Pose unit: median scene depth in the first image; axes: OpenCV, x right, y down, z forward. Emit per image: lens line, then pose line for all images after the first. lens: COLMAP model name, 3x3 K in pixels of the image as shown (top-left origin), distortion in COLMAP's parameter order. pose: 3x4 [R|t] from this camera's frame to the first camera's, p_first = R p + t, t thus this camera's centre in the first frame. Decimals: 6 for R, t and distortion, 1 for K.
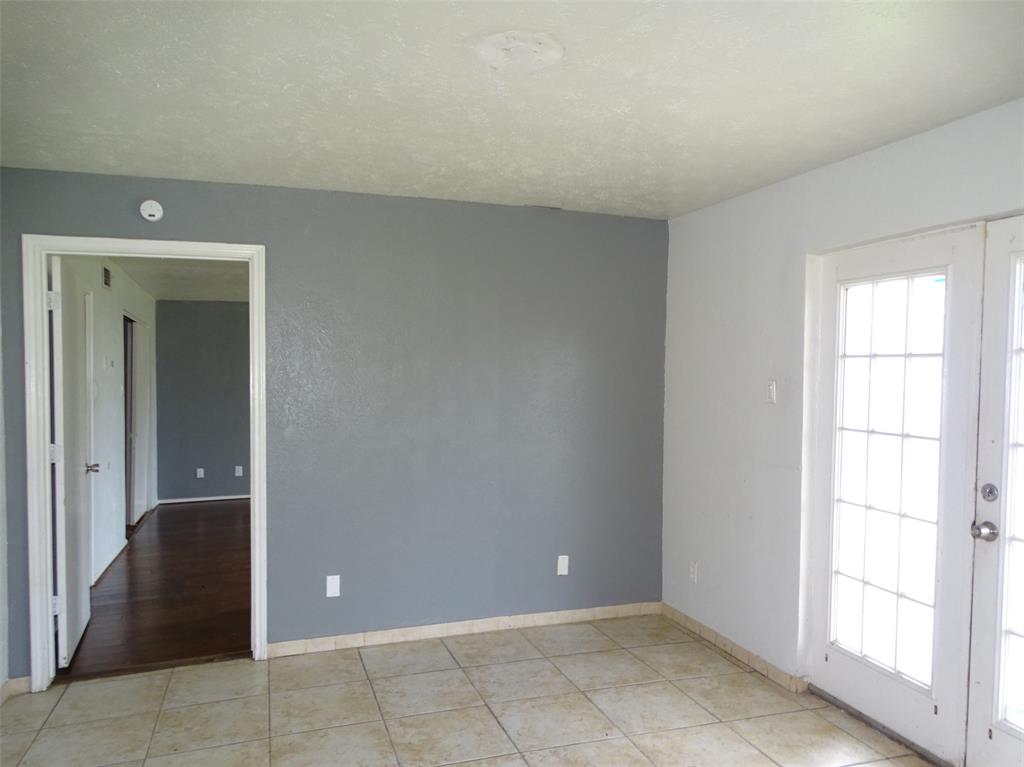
lens RADIAL K [[776.1, 0, 513.0], [0, 776.1, 386.1], [0, 0, 1]] dist [0.068770, -0.034566]
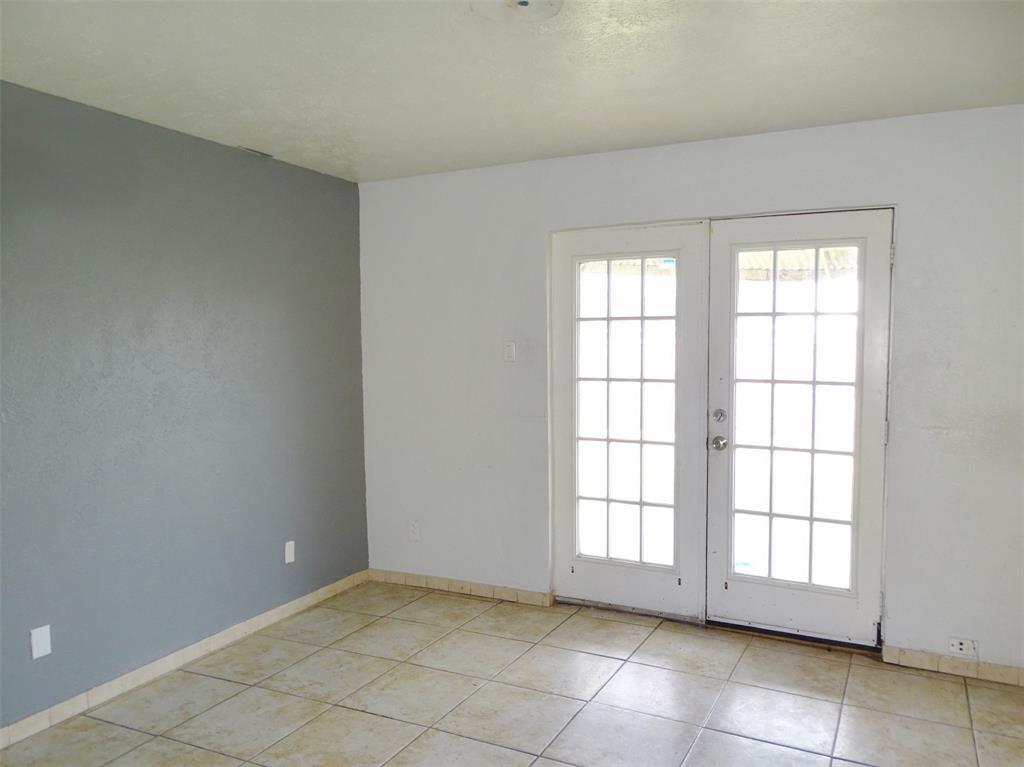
lens RADIAL K [[805.8, 0, 510.8], [0, 805.8, 375.9], [0, 0, 1]] dist [0.091157, -0.031992]
pose [[0.724525, -0.055064, 0.687046, -0.463304], [0.038332, 0.998480, 0.039601, -0.004455], [-0.688182, -0.002356, 0.725534, 0.152027]]
